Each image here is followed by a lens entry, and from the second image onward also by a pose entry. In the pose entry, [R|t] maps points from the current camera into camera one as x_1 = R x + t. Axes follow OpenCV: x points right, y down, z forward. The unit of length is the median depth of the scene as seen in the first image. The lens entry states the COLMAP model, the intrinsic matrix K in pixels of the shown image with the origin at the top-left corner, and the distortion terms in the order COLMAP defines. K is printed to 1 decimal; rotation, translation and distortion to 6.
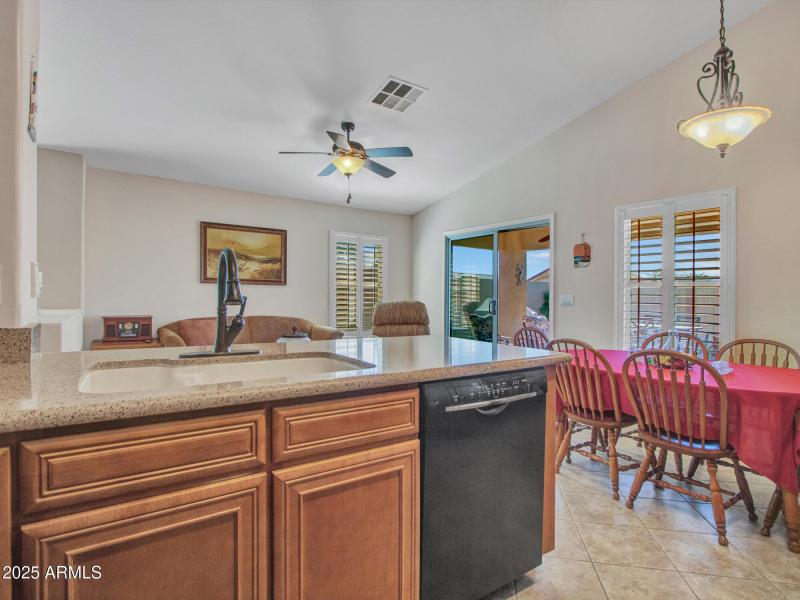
lens RADIAL K [[424.1, 0, 401.7], [0, 424.1, 298.8], [0, 0, 1]] dist [-0.013468, 0.000479]
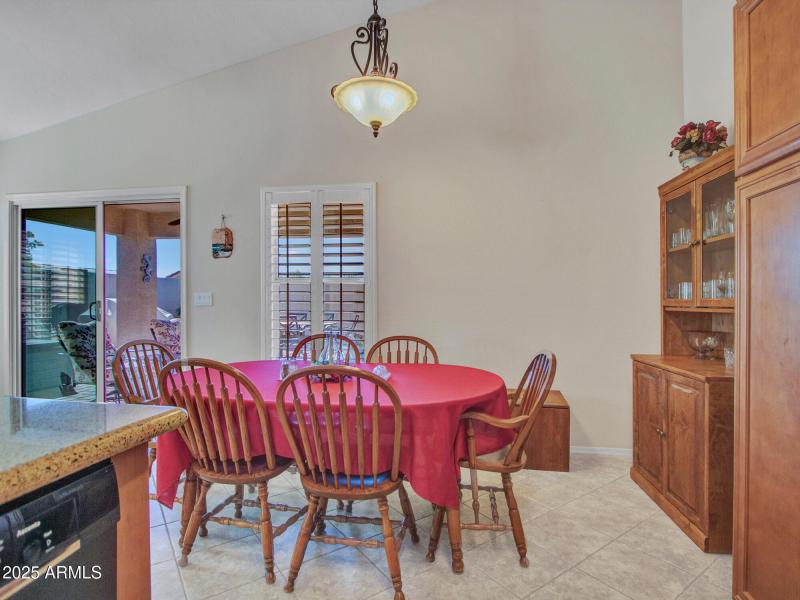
lens RADIAL K [[424.1, 0, 401.7], [0, 424.1, 298.8], [0, 0, 1]] dist [-0.013468, 0.000479]
pose [[0.702503, -0.009994, 0.711611, 0.154425], [0.009813, 0.999942, 0.004355, 0.005650], [-0.711613, 0.003924, 0.702560, 0.322923]]
